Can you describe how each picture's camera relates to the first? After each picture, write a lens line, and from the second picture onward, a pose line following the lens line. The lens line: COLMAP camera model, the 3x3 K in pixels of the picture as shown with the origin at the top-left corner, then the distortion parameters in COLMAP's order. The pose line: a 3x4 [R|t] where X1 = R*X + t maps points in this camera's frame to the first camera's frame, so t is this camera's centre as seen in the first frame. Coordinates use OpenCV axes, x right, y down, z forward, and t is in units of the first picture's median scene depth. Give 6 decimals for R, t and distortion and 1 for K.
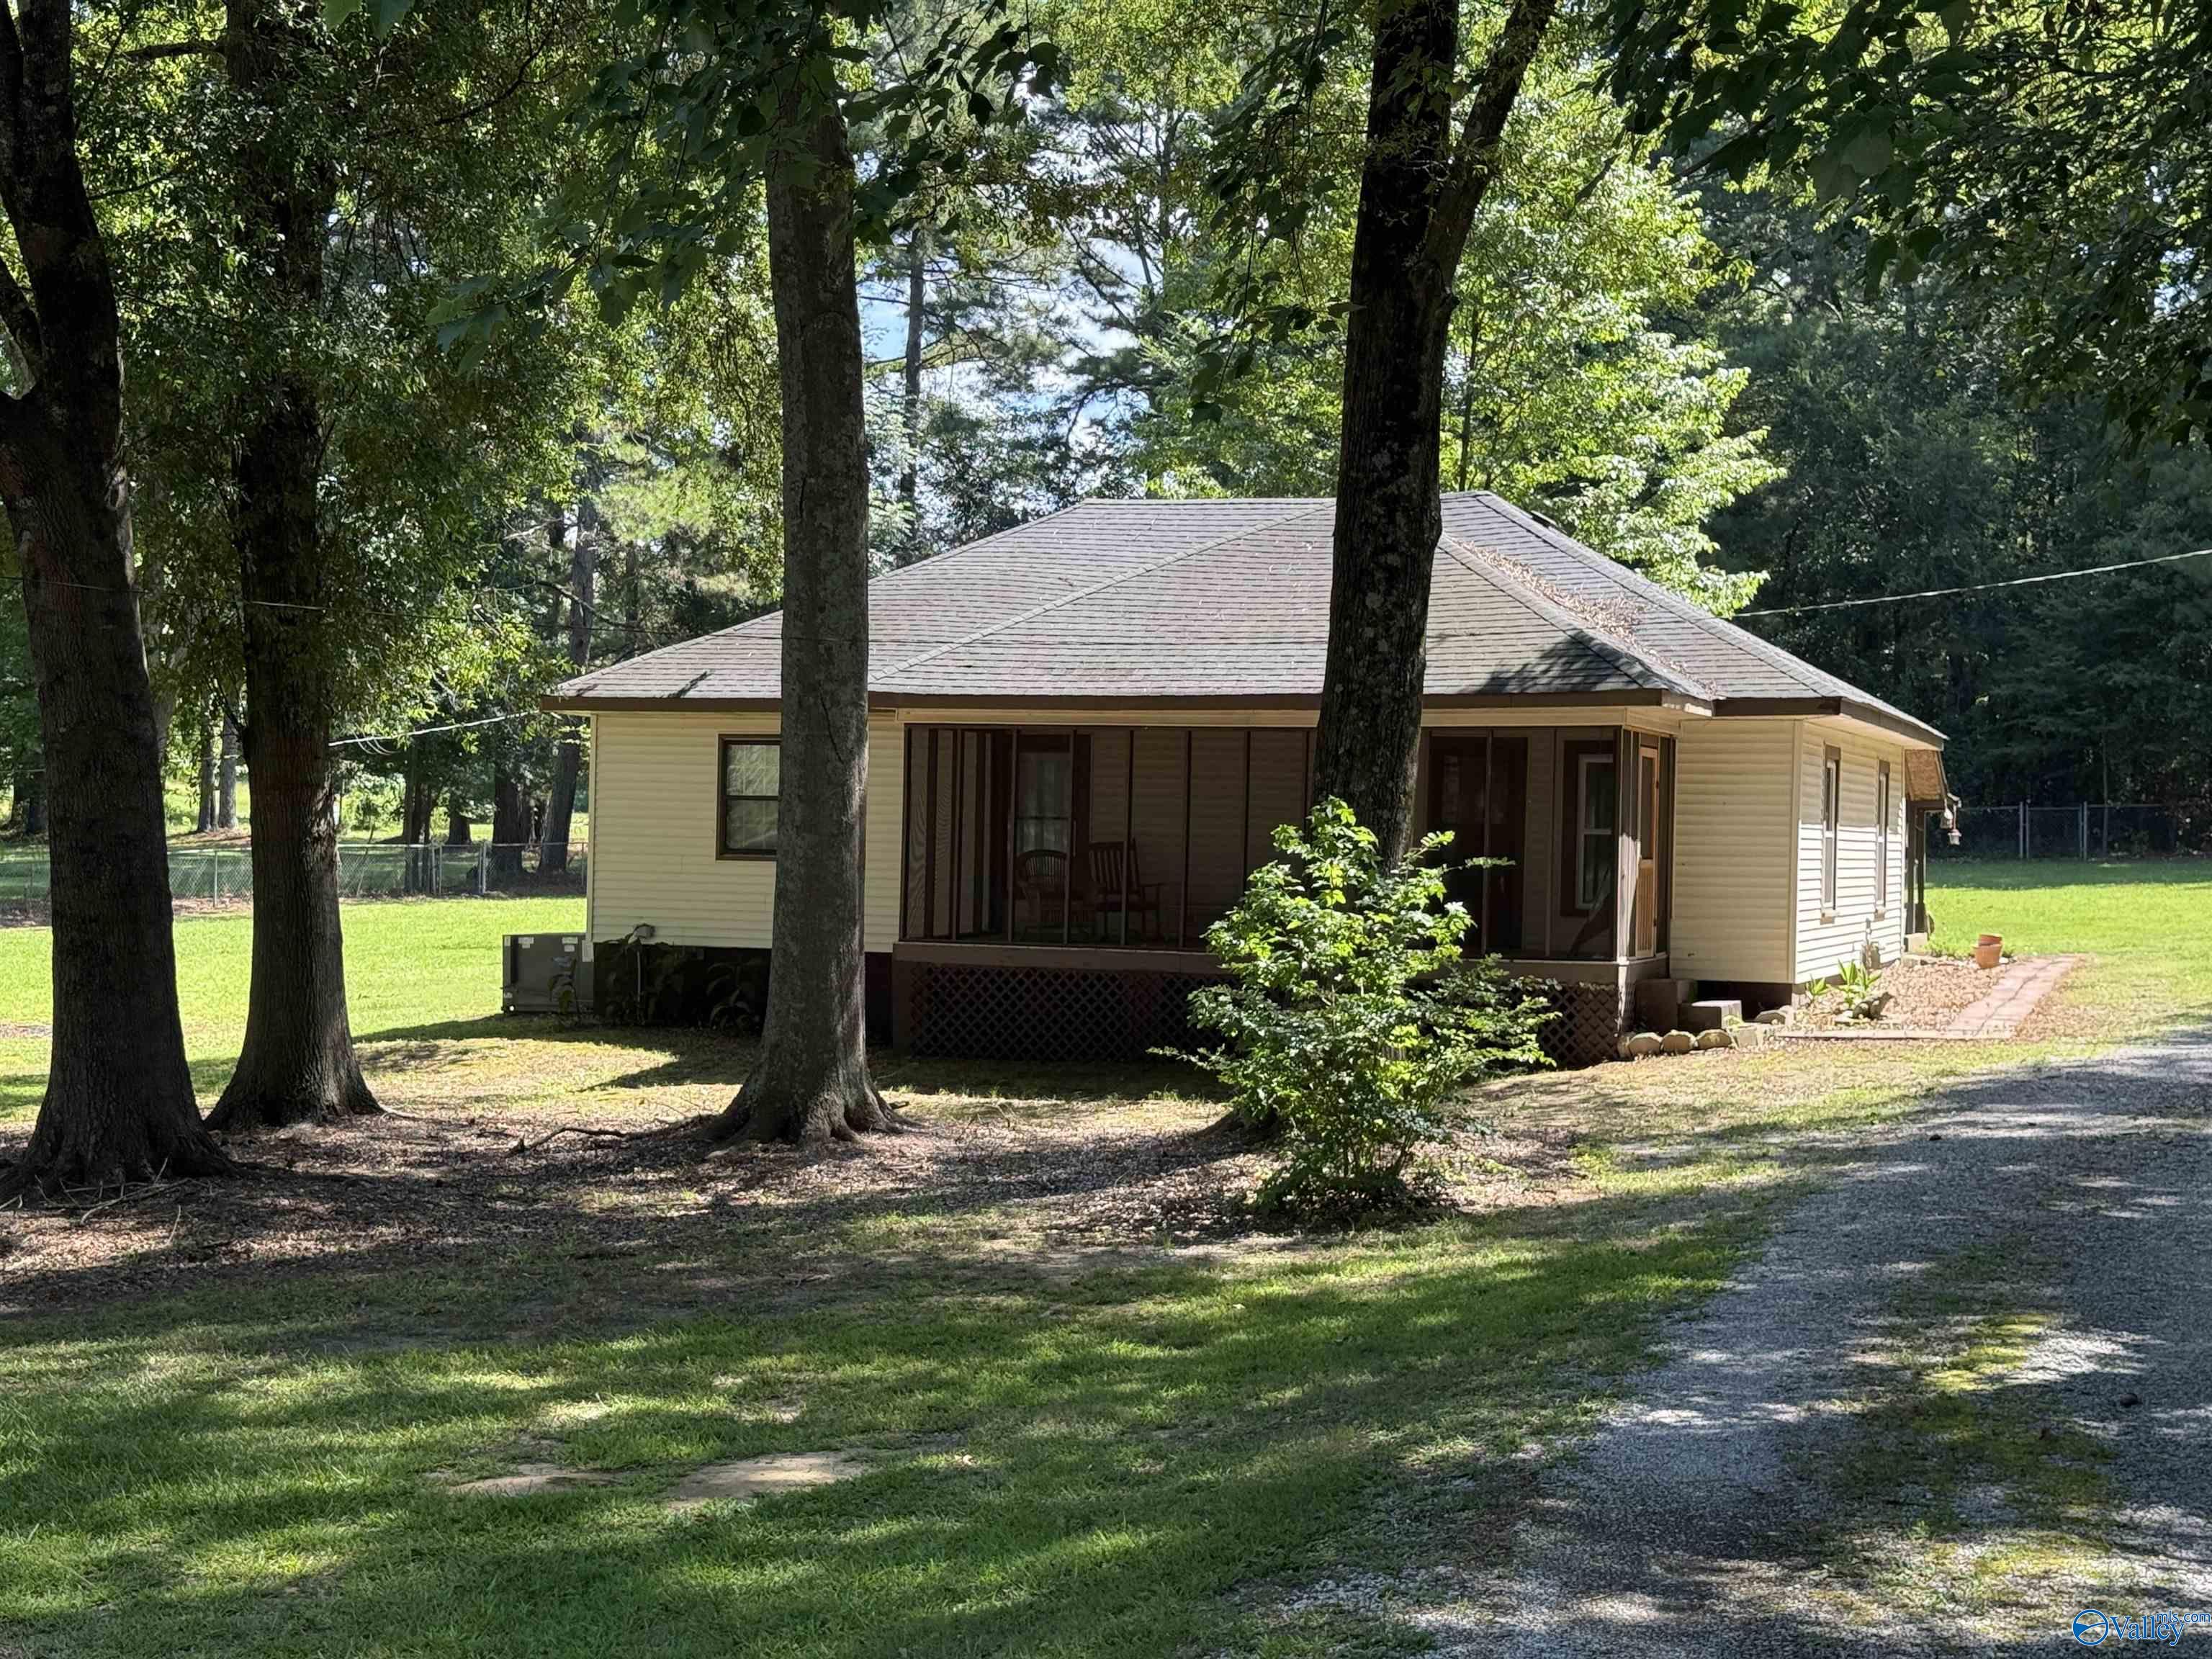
lens RADIAL K [[3042.1, 0, 1104.7], [0, 3042.1, 835.4], [0, 0, 1]] dist [0.099103, 0.000000]
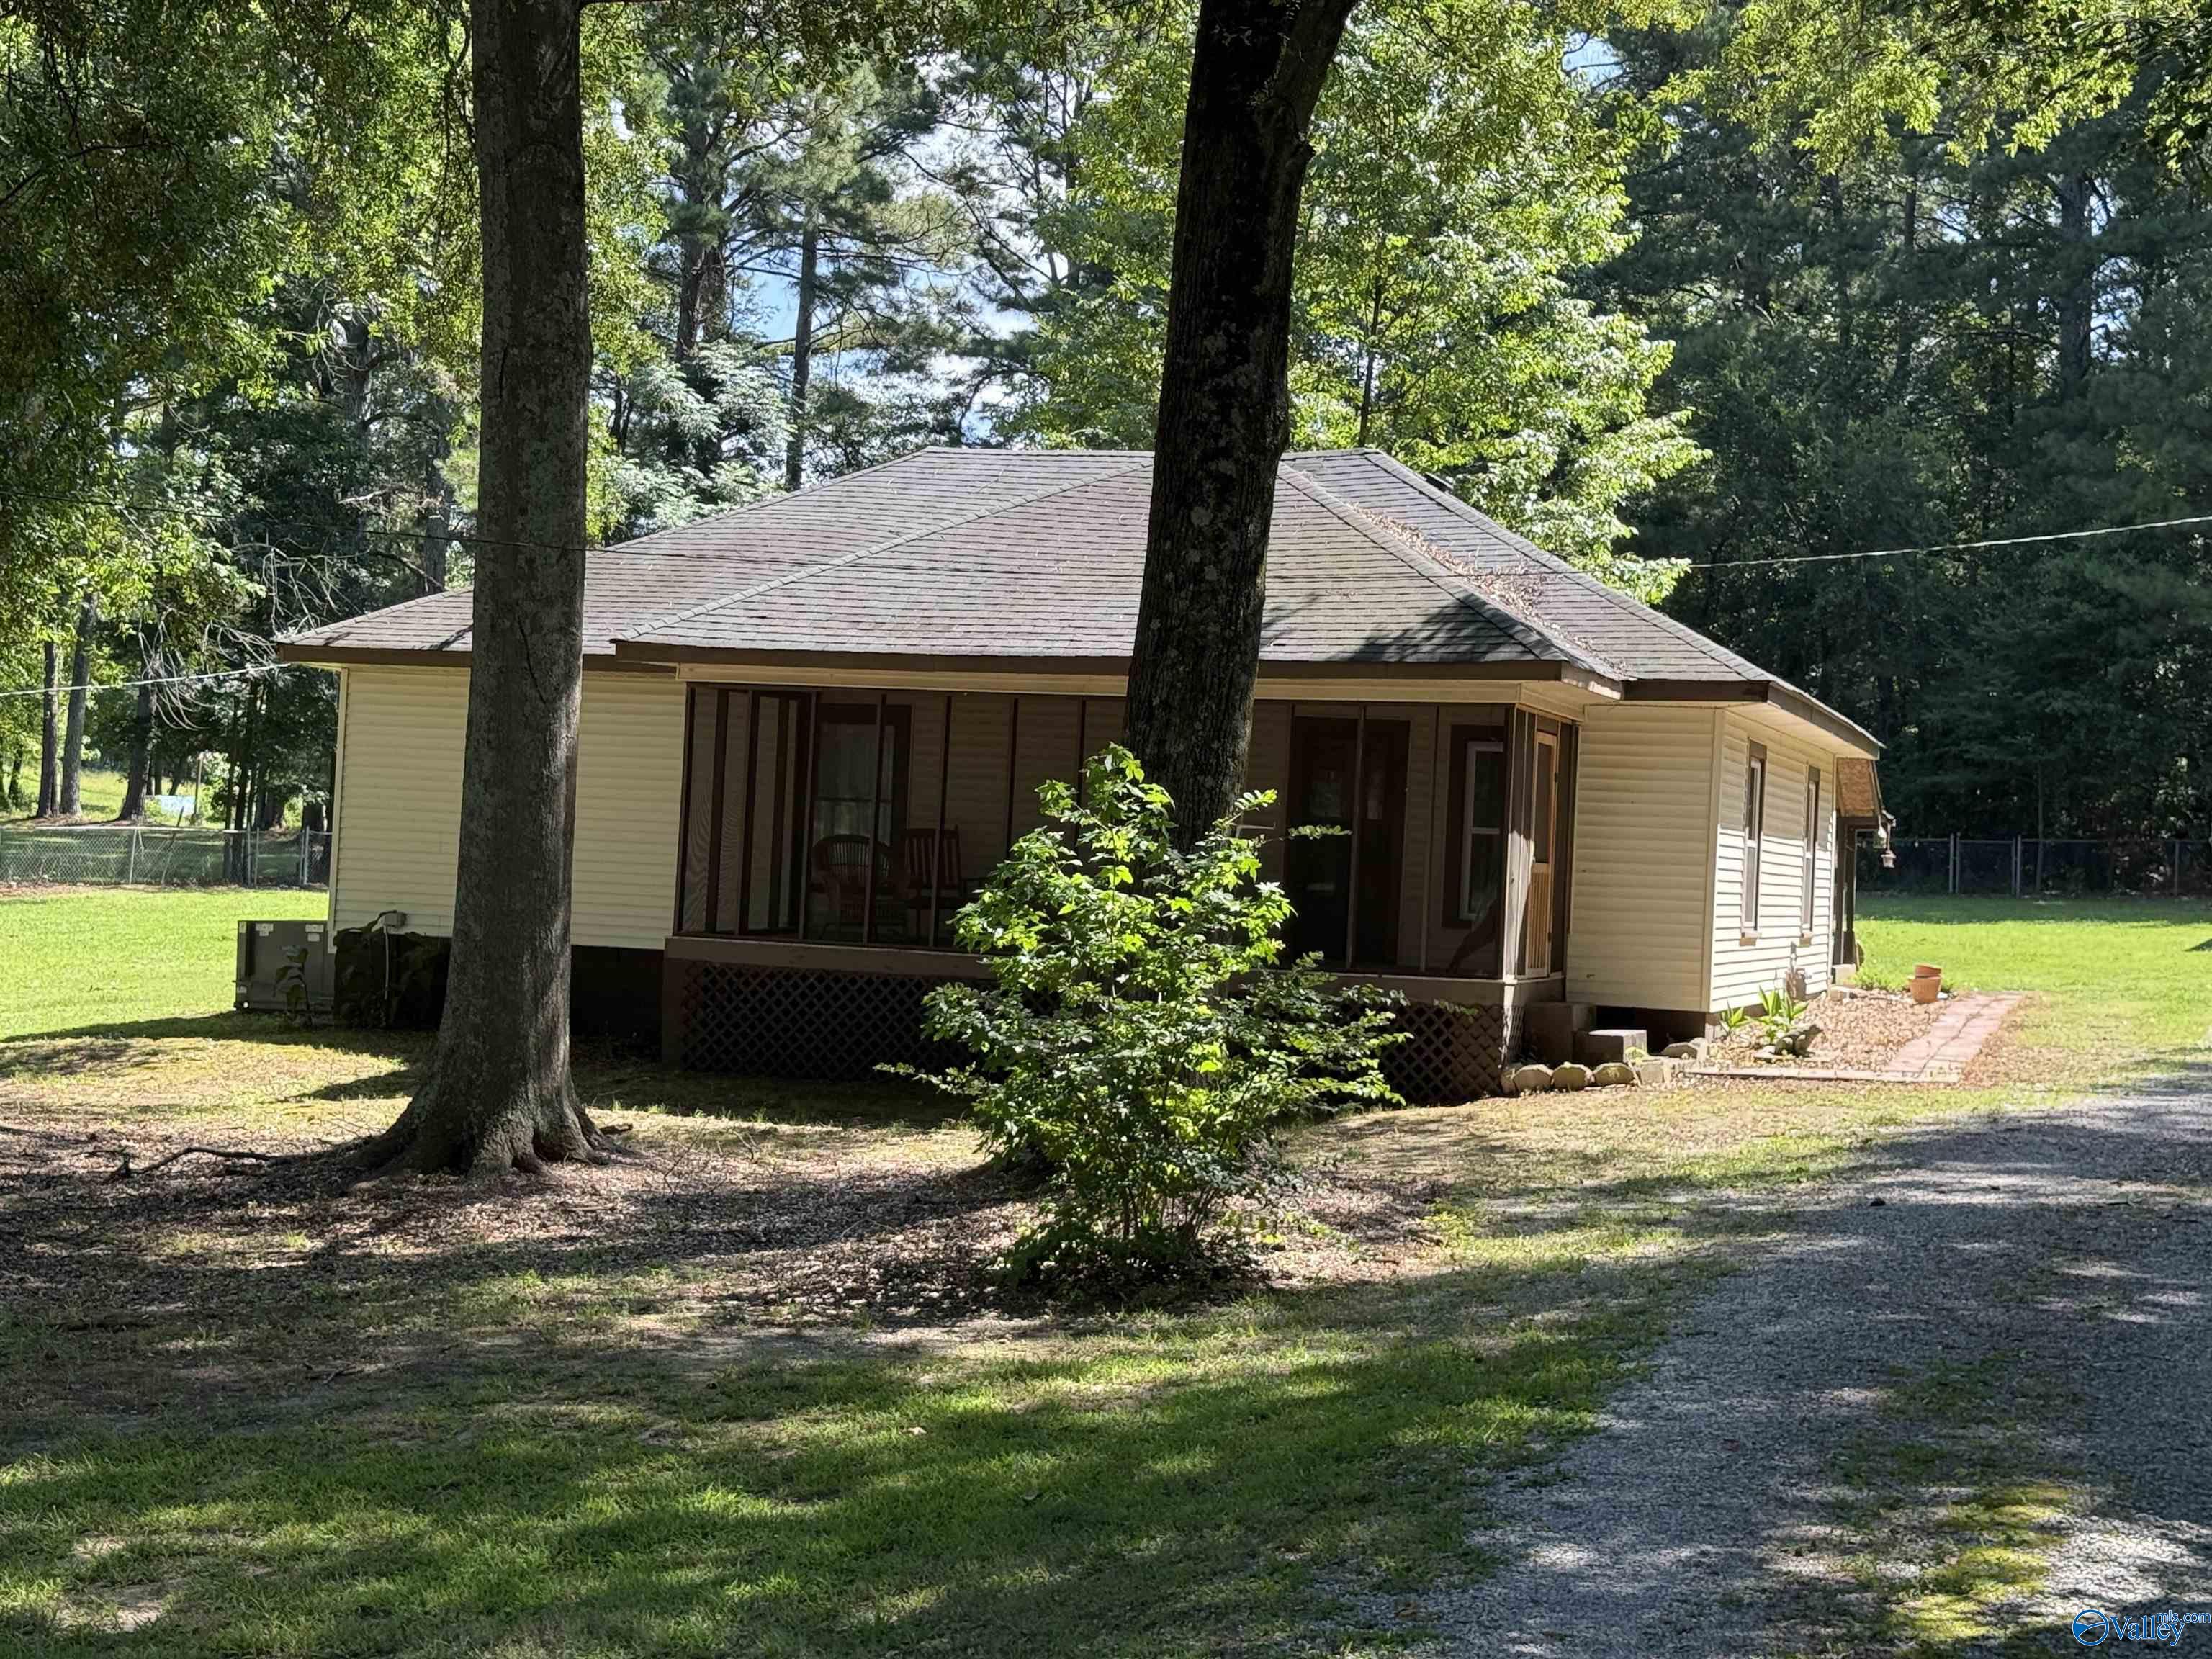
lens RADIAL K [[3042.1, 0, 1101.2], [0, 3042.1, 780.5], [0, 0, 1]] dist [0.099103, 0.000000]
pose [[0.999328, 0.028250, 0.023358, 0.033130], [-0.027636, 0.999274, -0.026215, 0.010752], [-0.024081, 0.025552, 0.999383, 0.144337]]
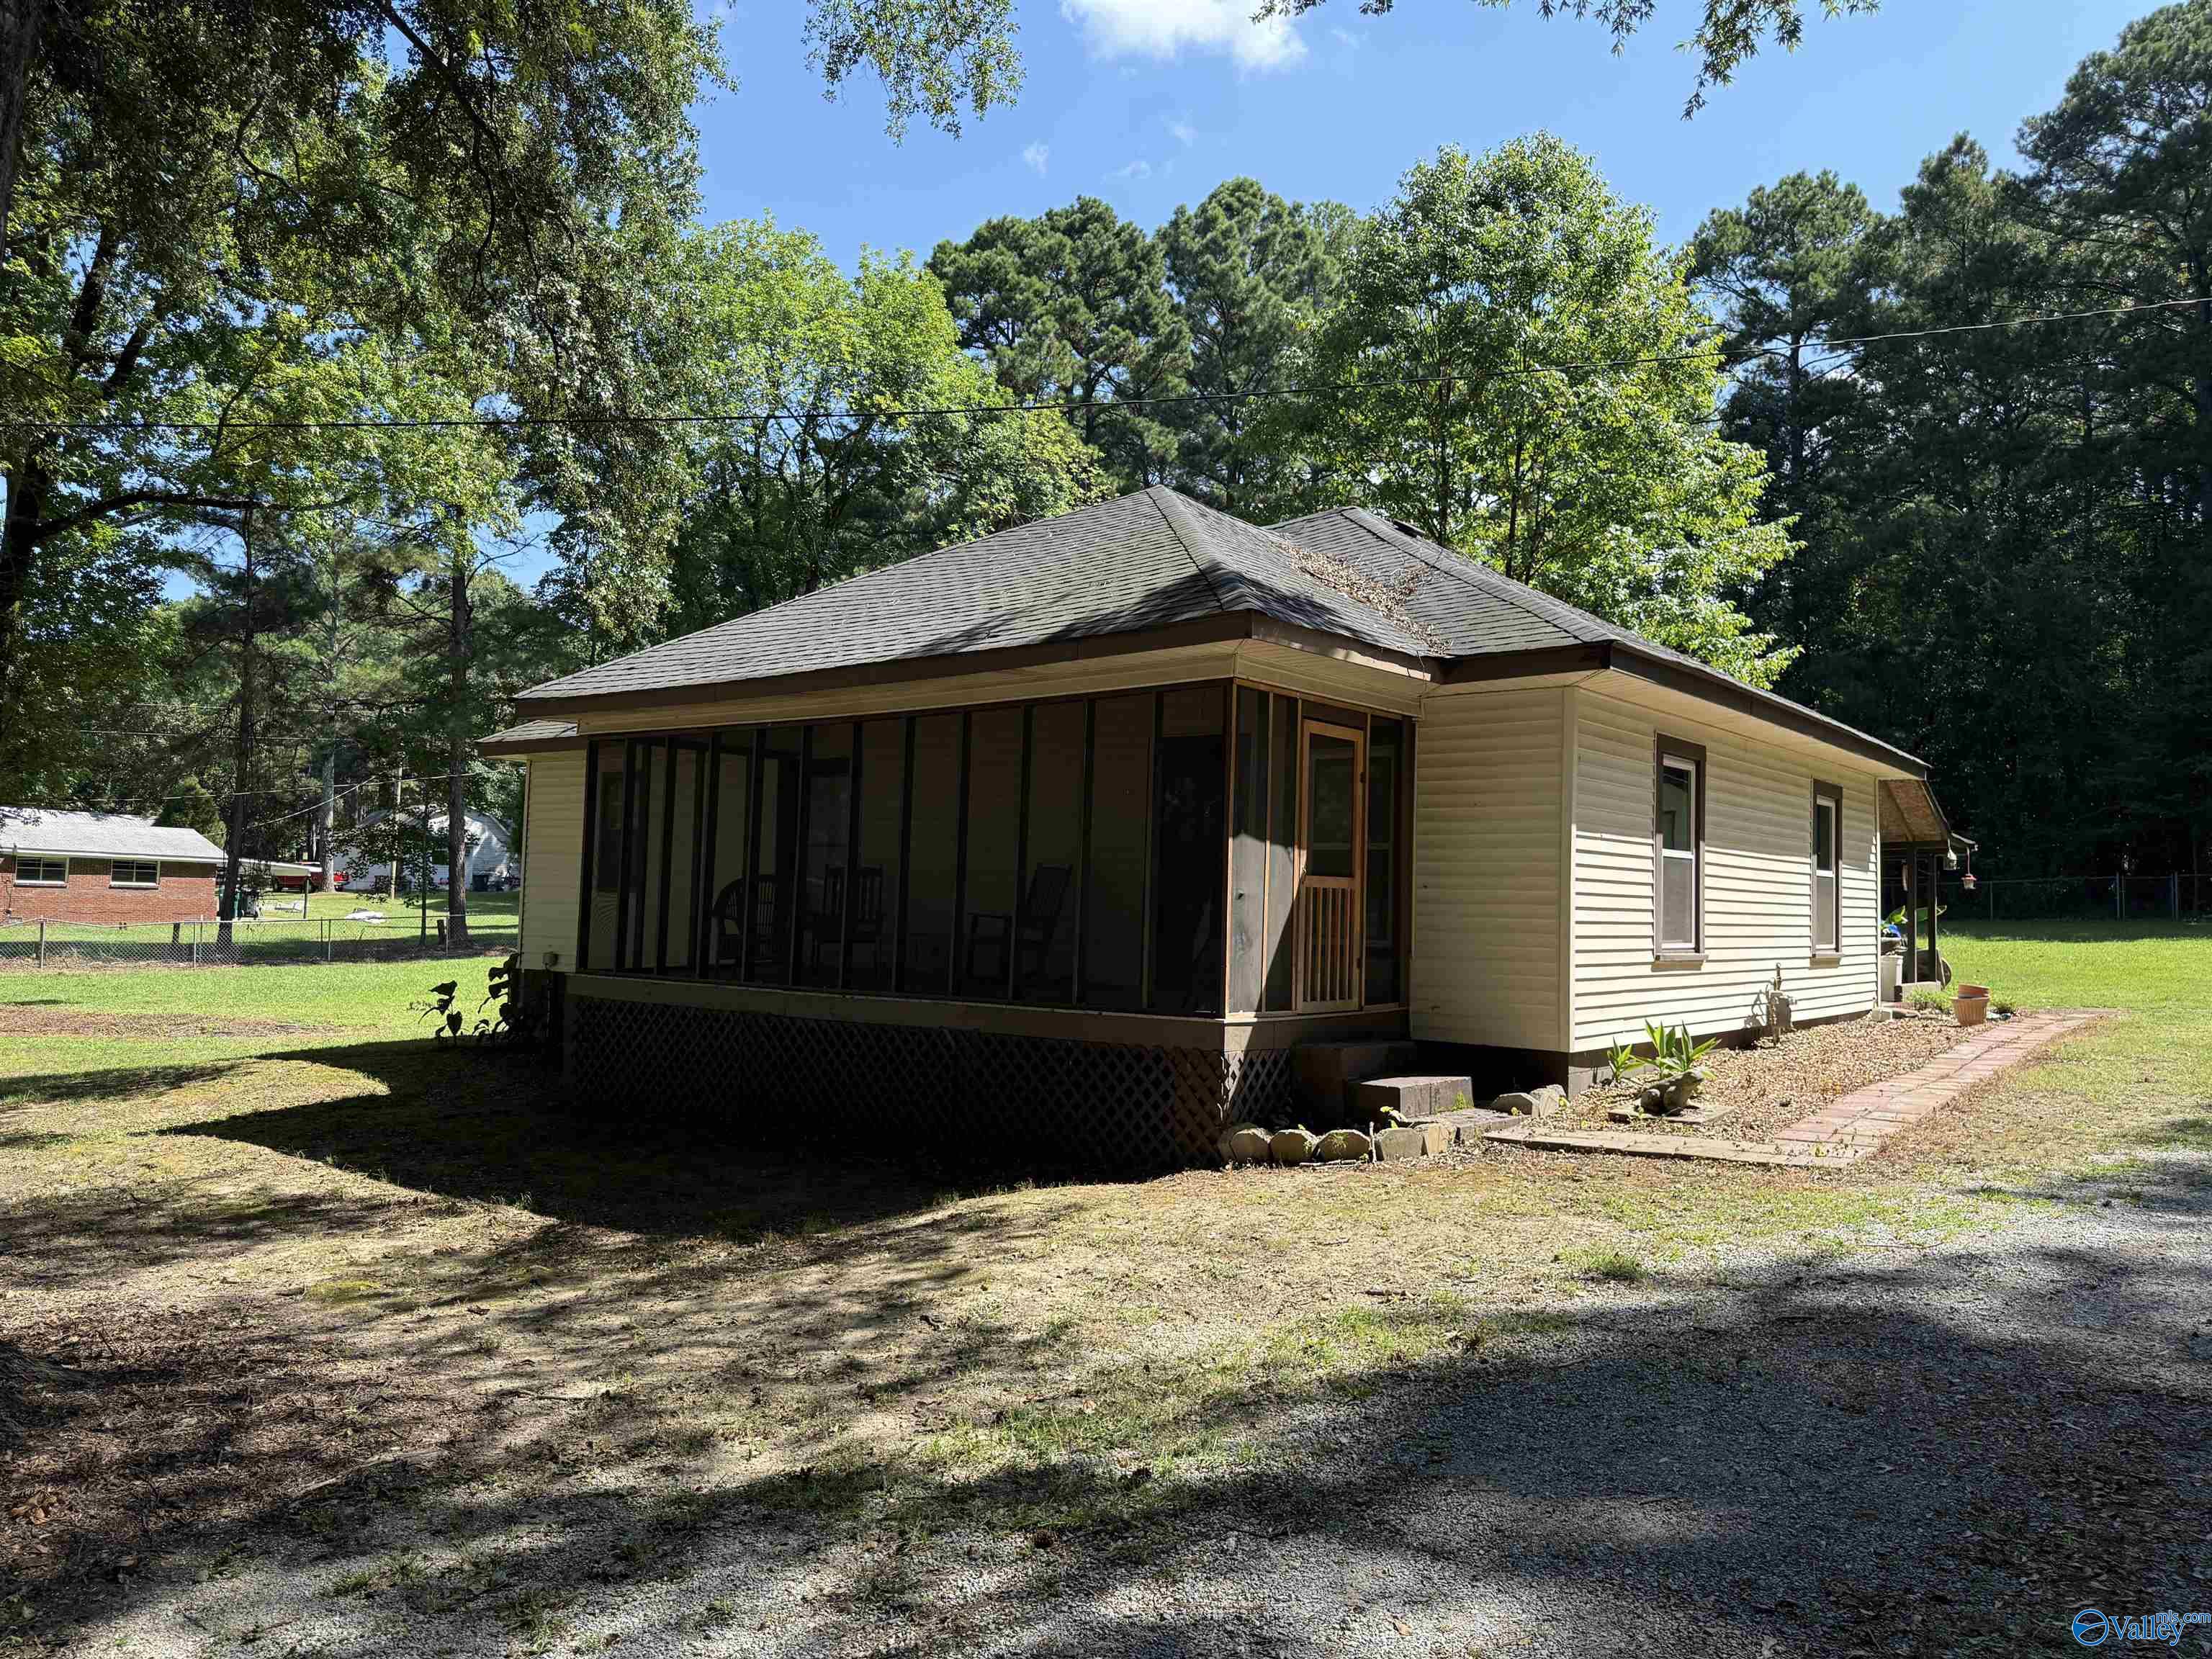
lens RADIAL K [[1553.1, 0, 1096.5], [0, 1553.1, 836.2], [0, 0, 1]] dist [0.049396, -0.058396]
pose [[0.950470, -0.011697, -0.310597, 0.243236], [-0.004192, 0.998718, -0.050442, 0.017431], [0.310788, 0.049245, 0.949203, 0.639485]]
